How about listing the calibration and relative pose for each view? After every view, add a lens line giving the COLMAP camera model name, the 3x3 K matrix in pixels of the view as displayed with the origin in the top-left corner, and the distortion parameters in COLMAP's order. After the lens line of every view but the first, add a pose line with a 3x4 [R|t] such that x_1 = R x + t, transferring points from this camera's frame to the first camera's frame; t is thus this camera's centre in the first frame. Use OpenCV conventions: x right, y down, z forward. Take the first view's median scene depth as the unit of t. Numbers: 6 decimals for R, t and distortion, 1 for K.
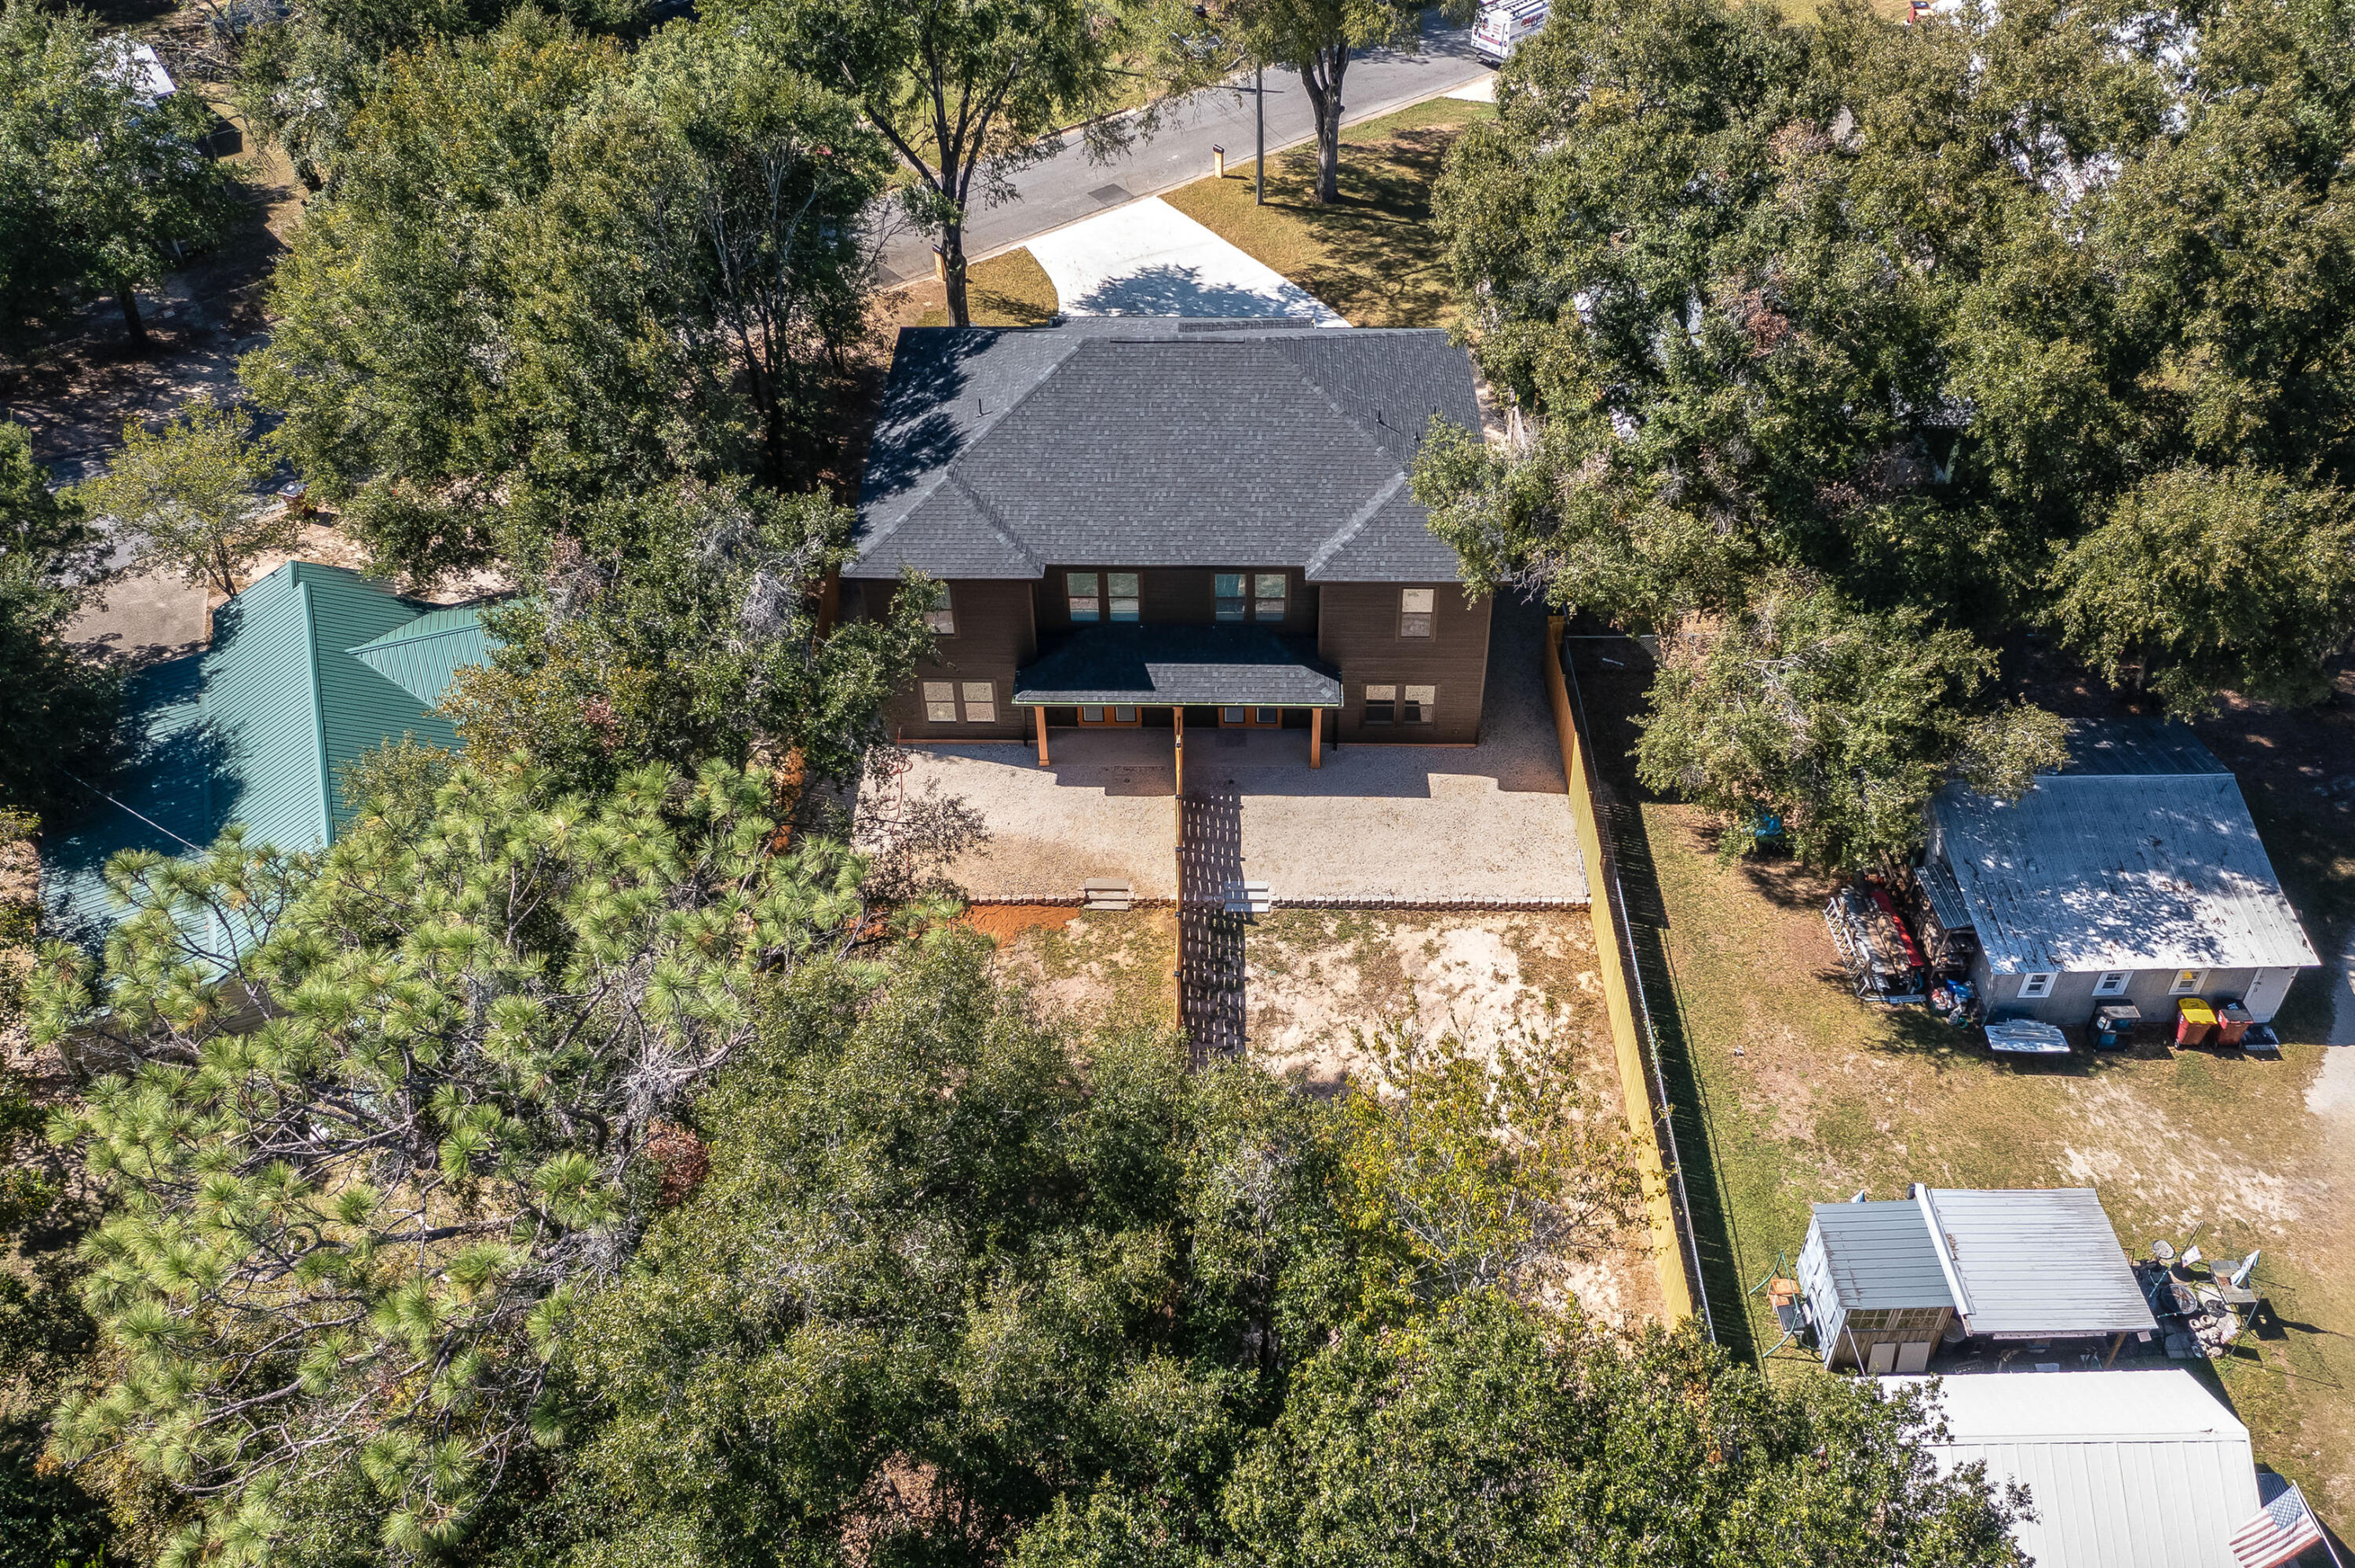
lens RADIAL K [[2016.7, 0, 1177.5], [0, 2016.7, 784.0], [0, 0, 1]] dist [-0.037989, -0.000239]
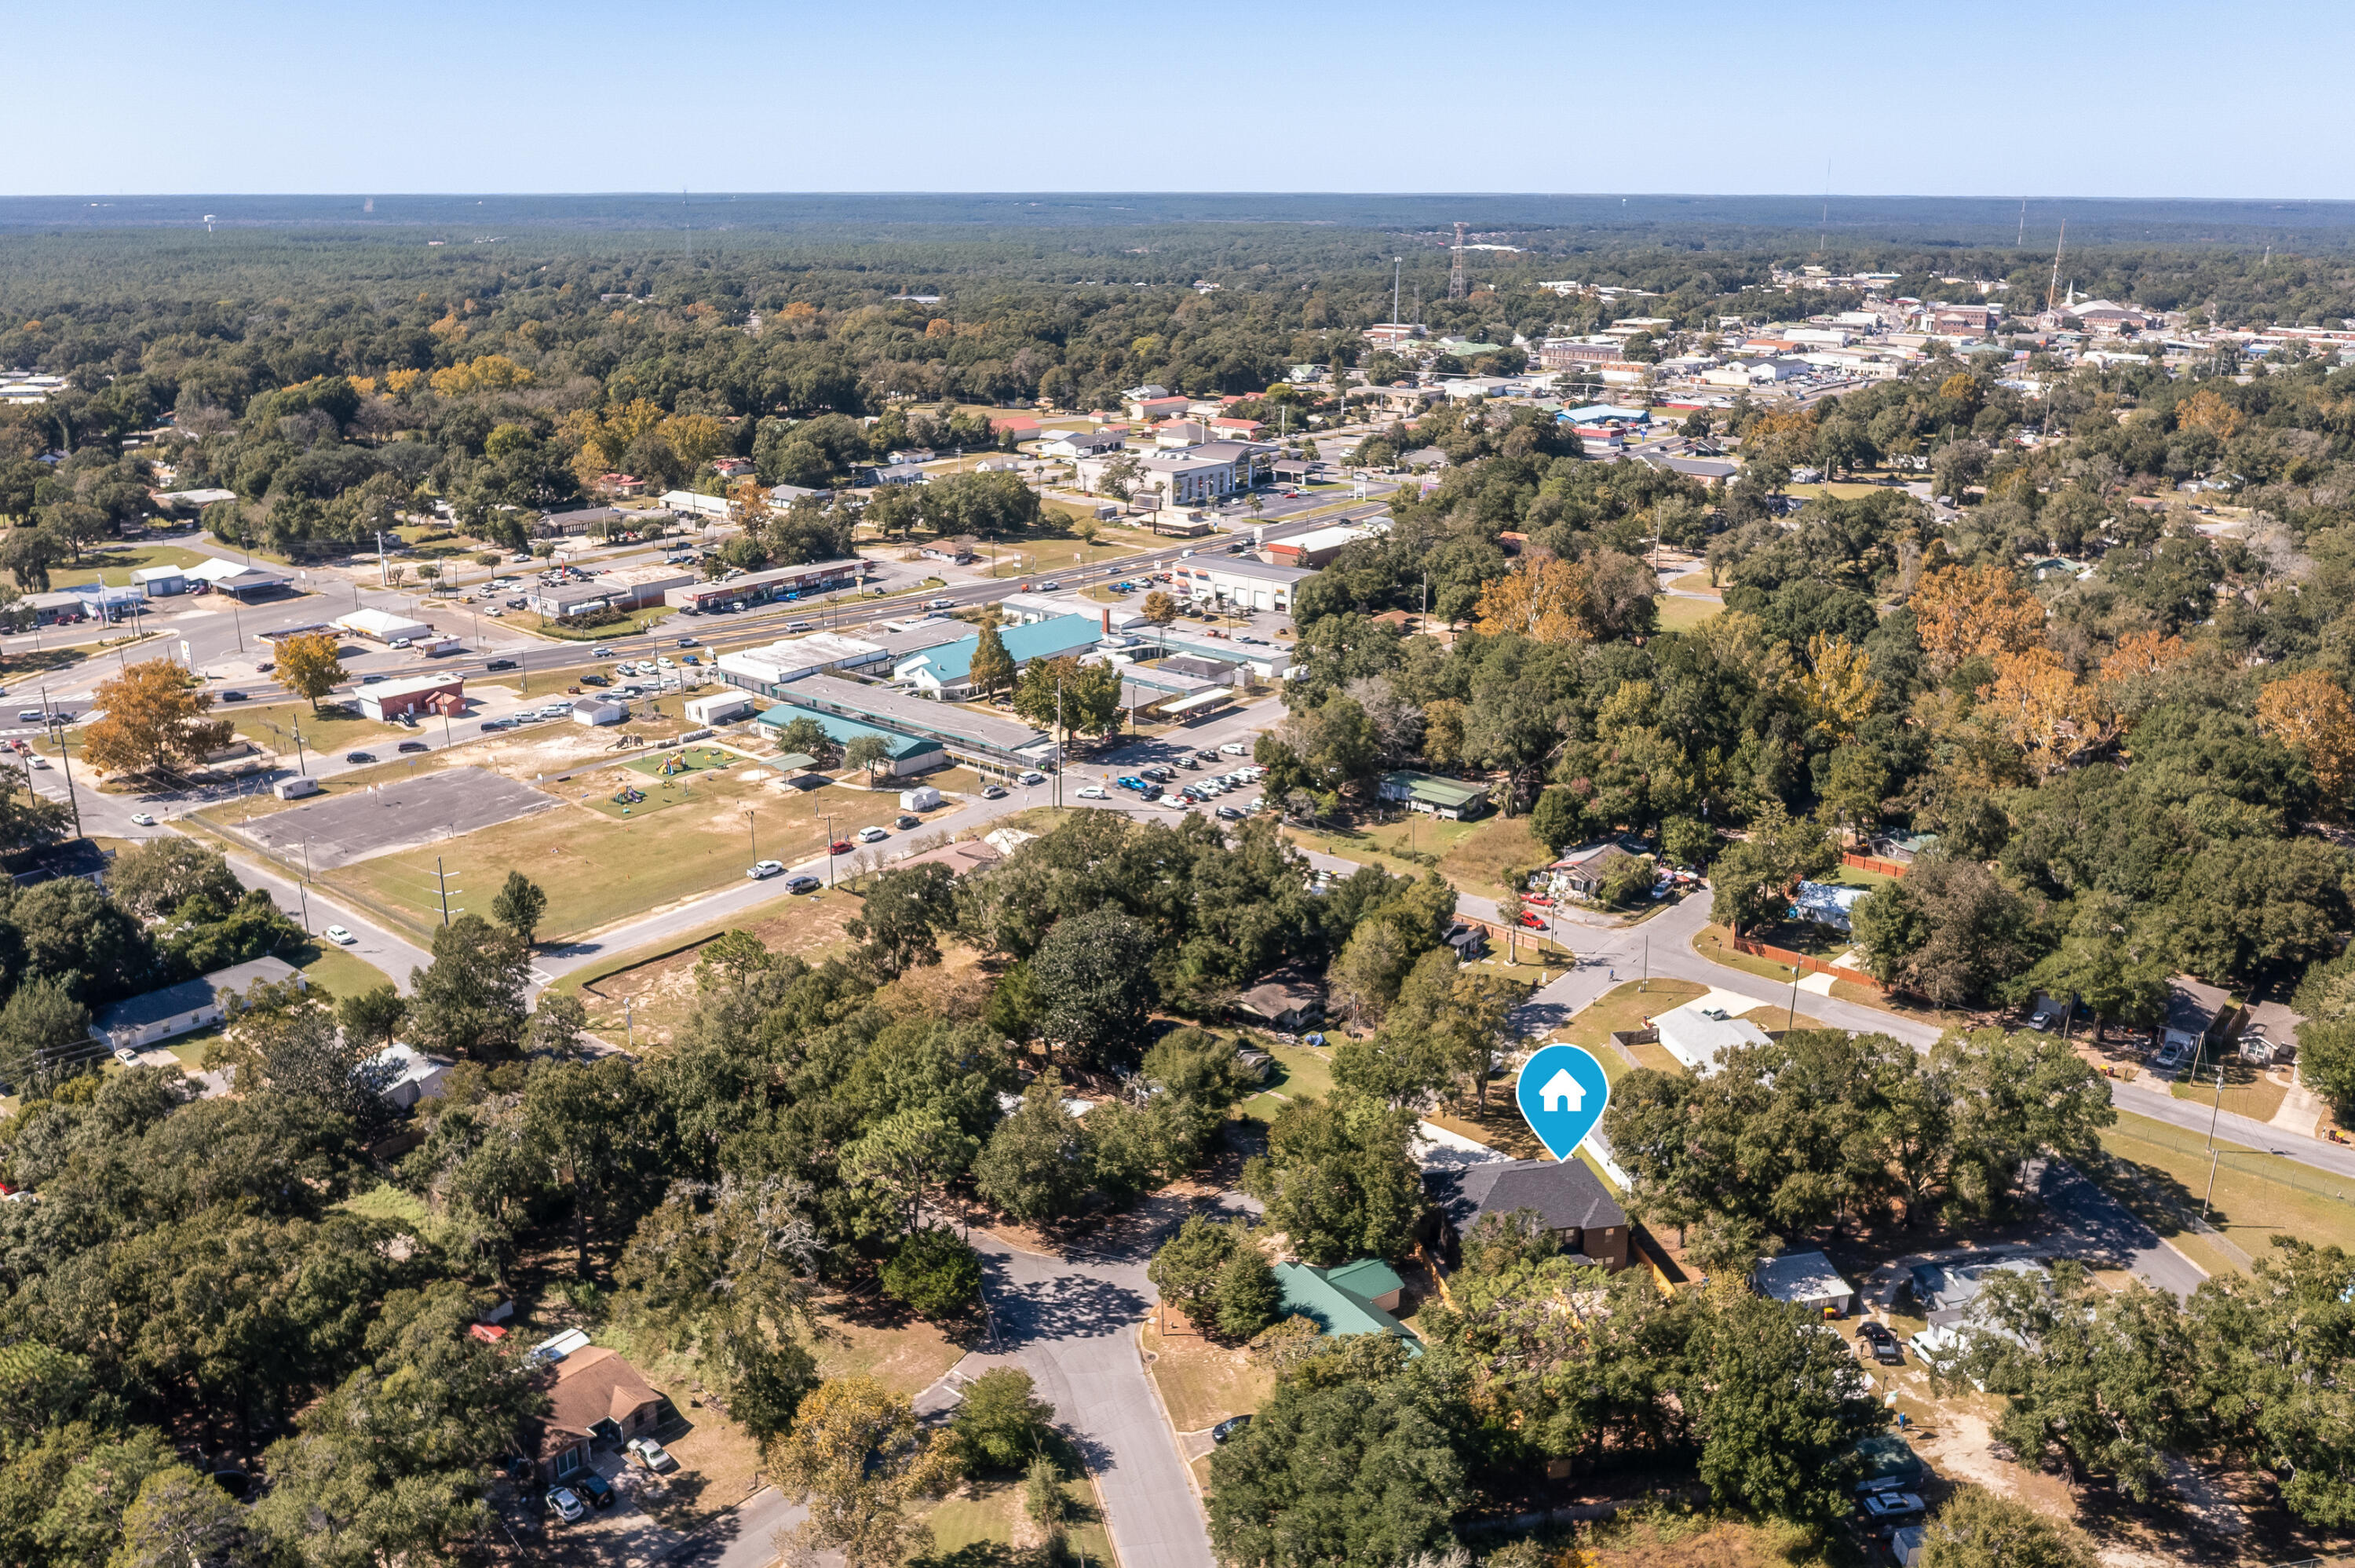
lens RADIAL K [[2016.7, 0, 1177.5], [0, 2016.7, 784.0], [0, 0, 1]] dist [-0.037989, -0.000239]
pose [[0.975102, -0.054208, 0.215029, -1.495336], [0.133760, 0.917180, -0.375353, 0.461465], [-0.176873, 0.394769, 0.901595, -2.674990]]
